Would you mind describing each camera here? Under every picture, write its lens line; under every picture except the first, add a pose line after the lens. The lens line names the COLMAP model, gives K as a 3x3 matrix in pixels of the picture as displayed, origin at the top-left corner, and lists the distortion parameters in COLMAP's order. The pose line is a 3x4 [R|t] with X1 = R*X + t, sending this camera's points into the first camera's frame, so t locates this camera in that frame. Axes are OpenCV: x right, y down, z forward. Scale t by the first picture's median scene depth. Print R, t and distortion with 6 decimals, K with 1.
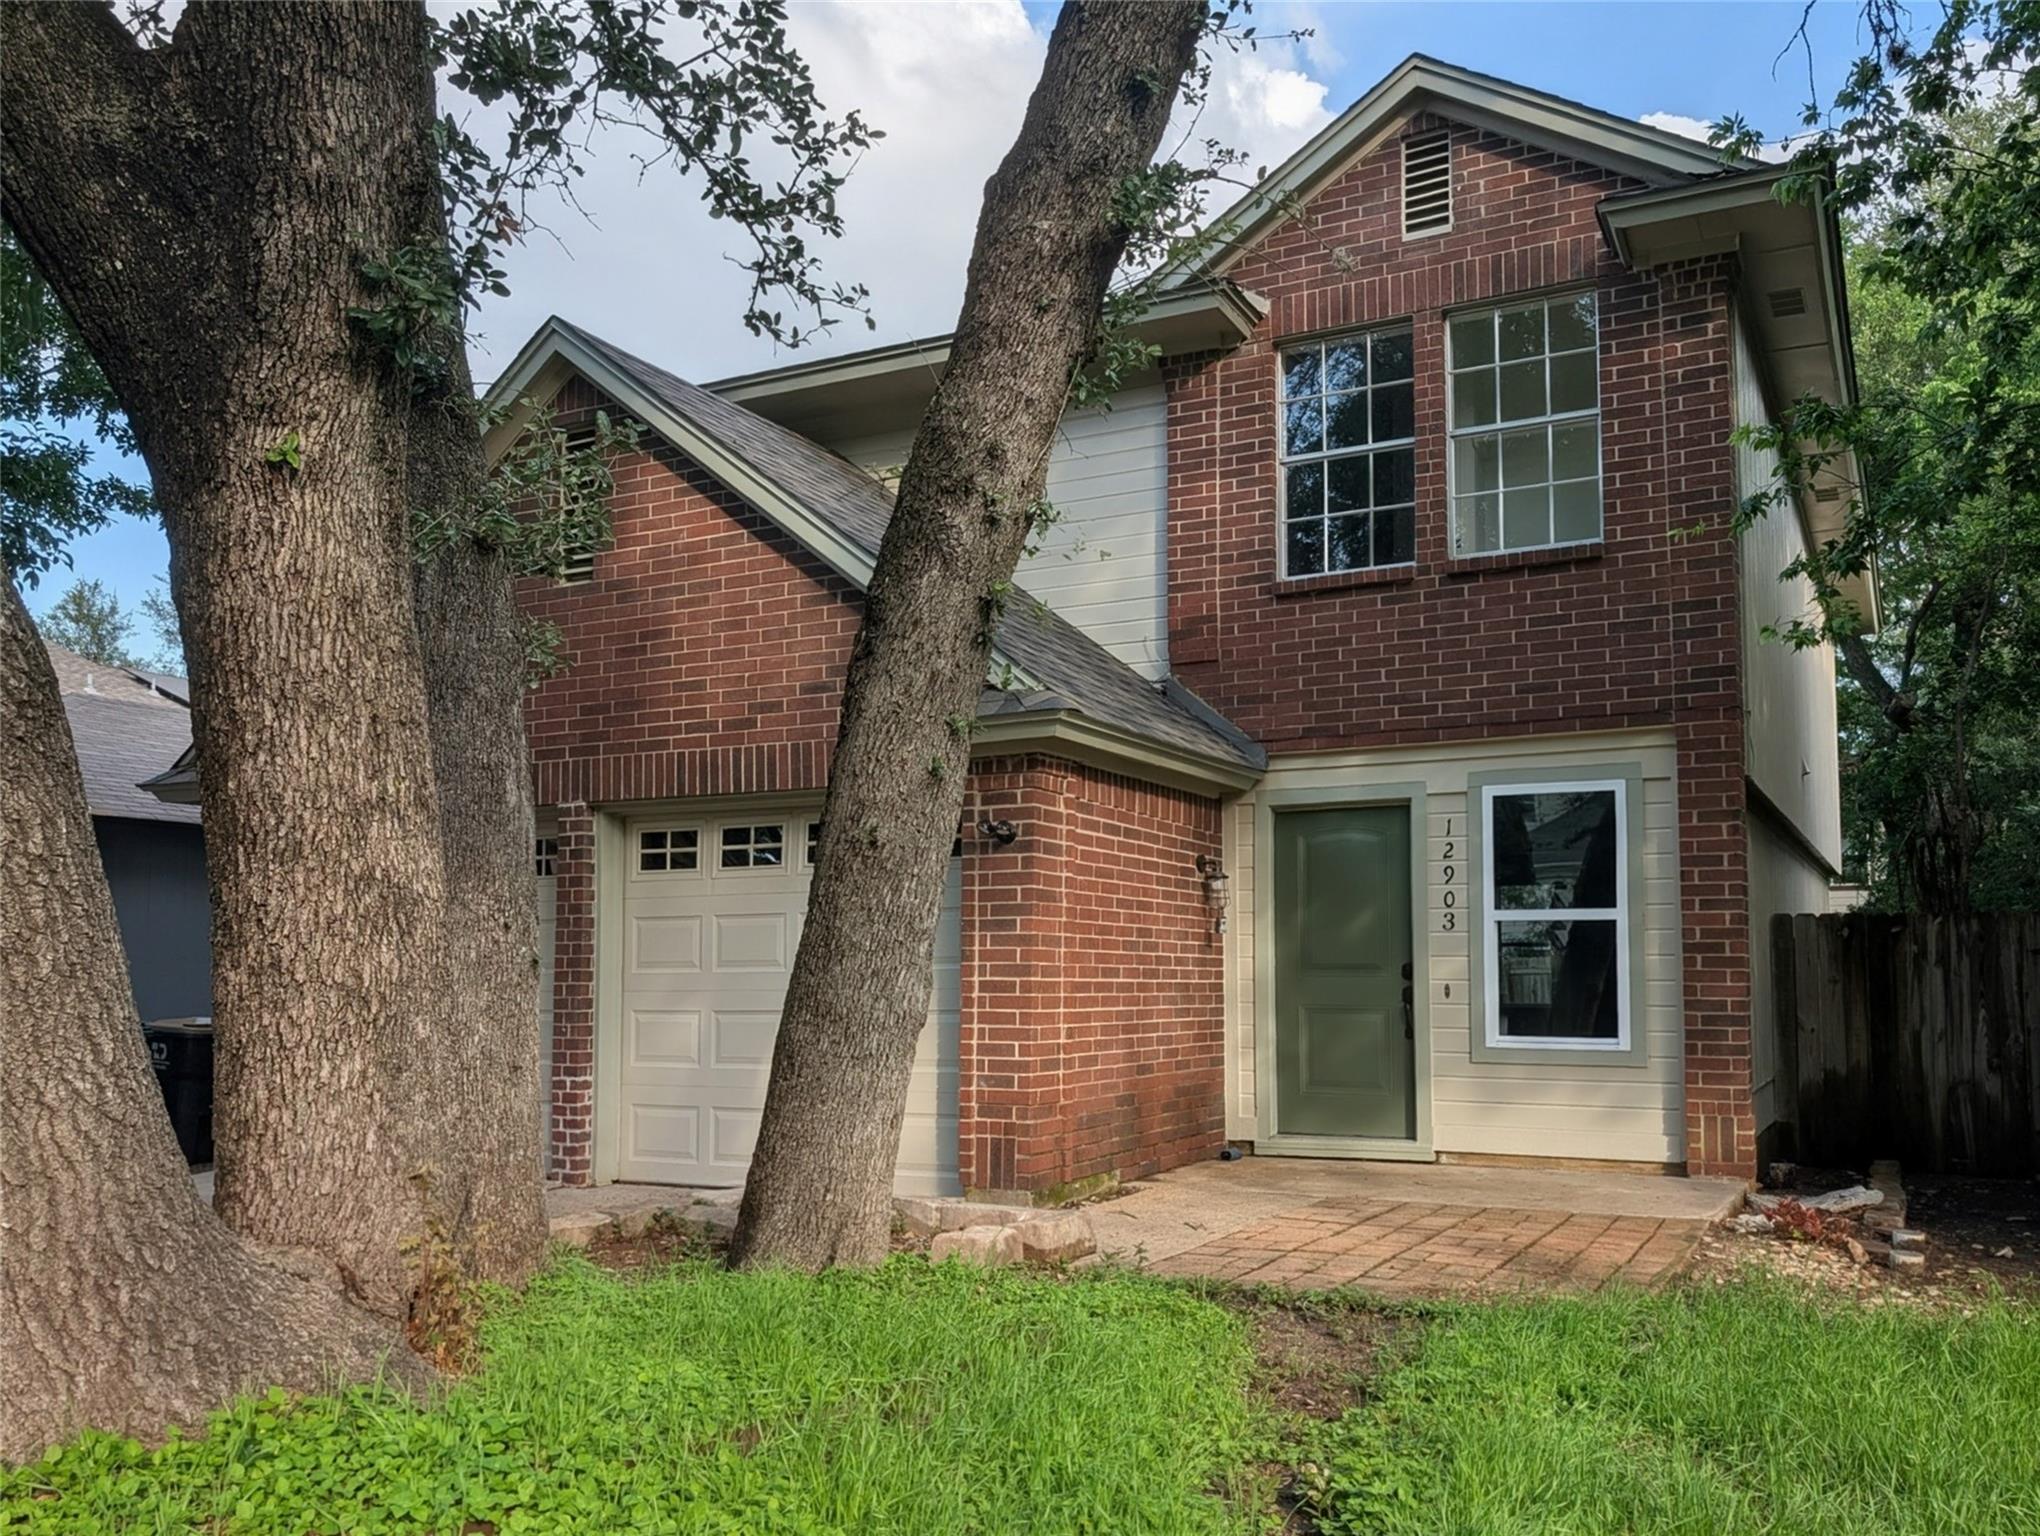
lens RADIAL K [[1614.7, 0, 1126.6], [0, 1614.7, 857.8], [0, 0, 1]] dist [0.048549, -0.056329]
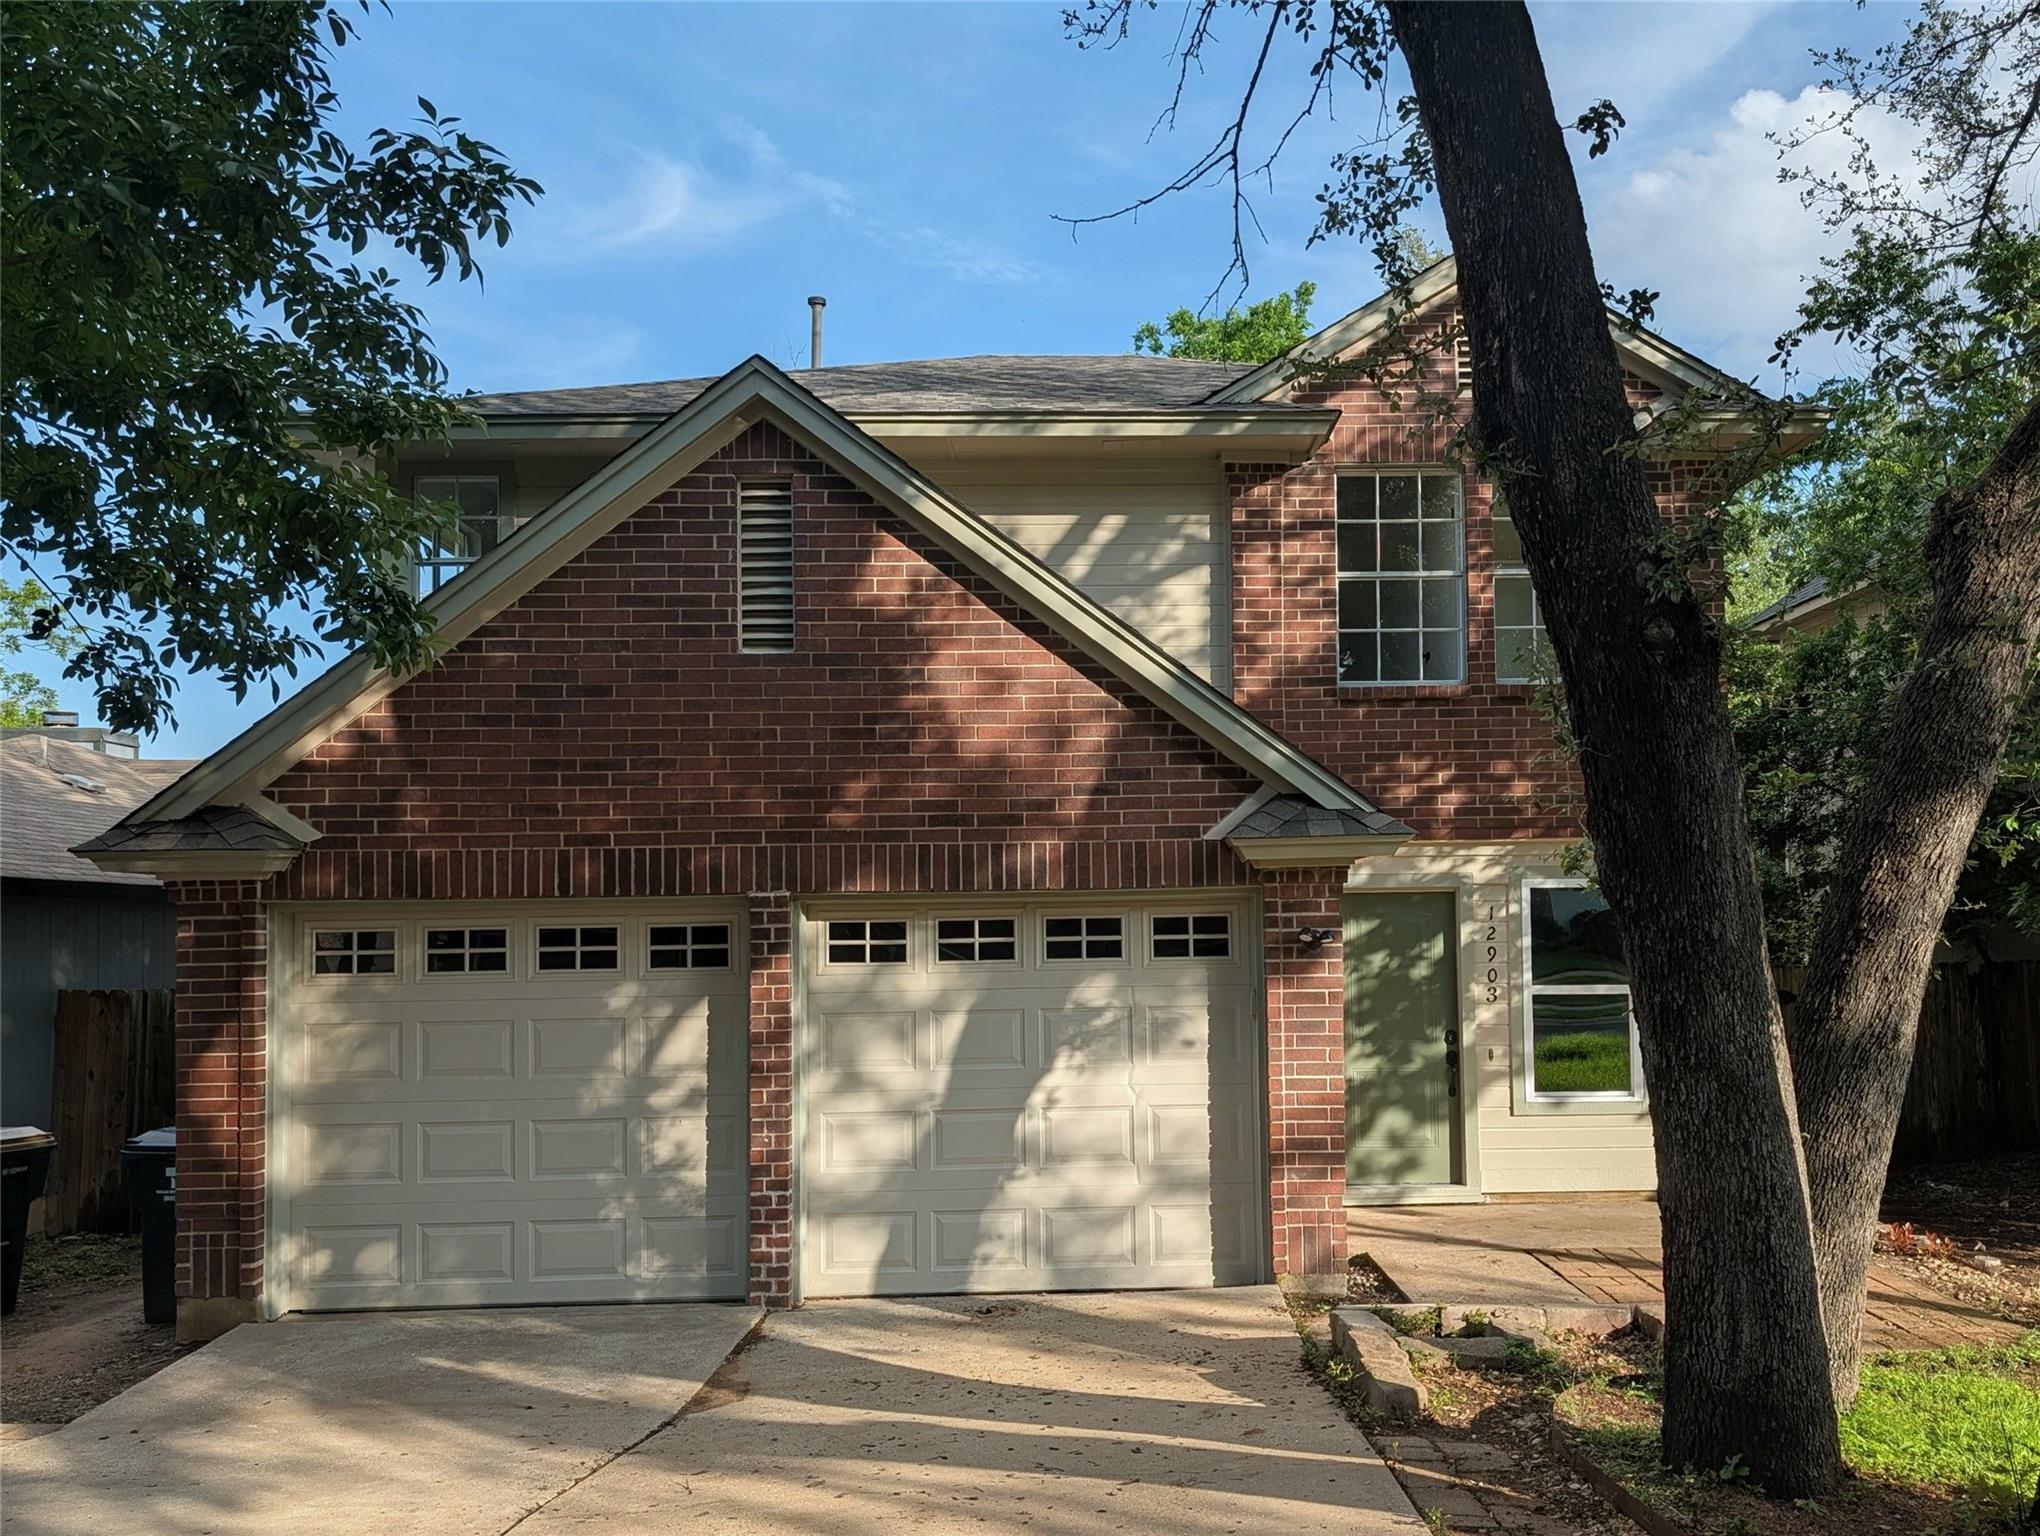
lens RADIAL K [[1614.7, 0, 1106.1], [0, 1614.7, 866.0], [0, 0, 1]] dist [0.048549, -0.056329]
pose [[0.886259, 0.011259, 0.463053, -0.595612], [-0.022970, 0.999543, 0.019661, -0.070986], [-0.462620, -0.028061, 0.886112, 0.101992]]
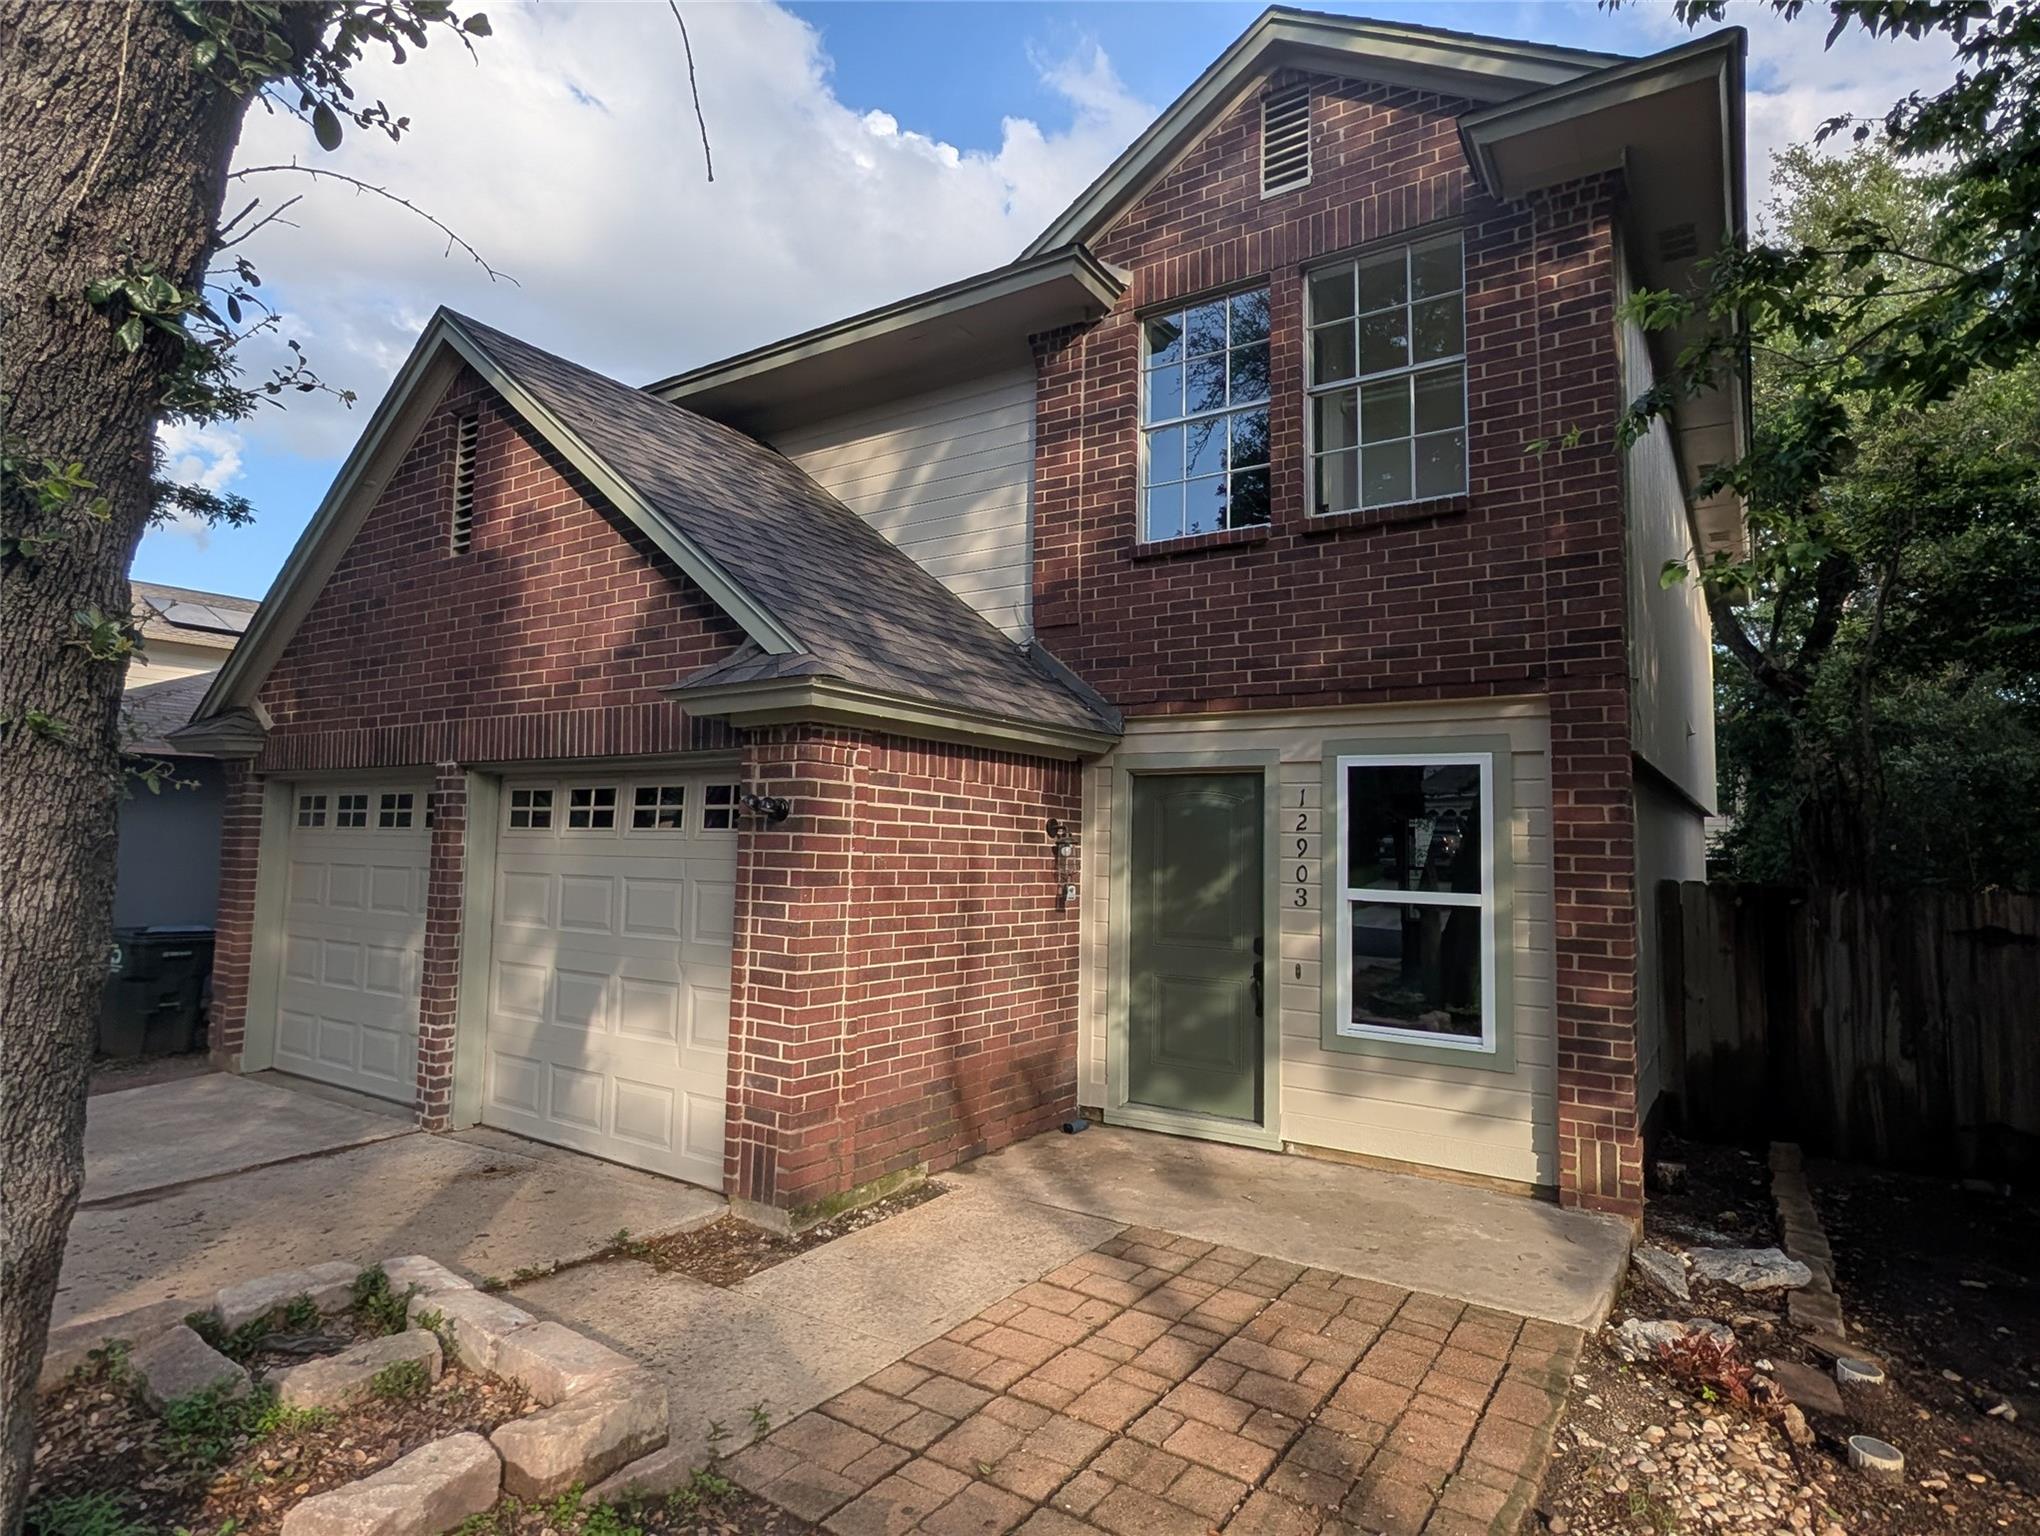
lens RADIAL K [[1098.6, 0, 1022.1], [0, 1098.6, 747.9], [0, 0, 1]] dist [0.002629, 0.000497]
pose [[0.990470, 0.010931, -0.137298, 0.127031], [-0.013360, 0.999770, -0.016788, -0.036096], [0.137082, 0.018462, 0.990388, 0.342282]]
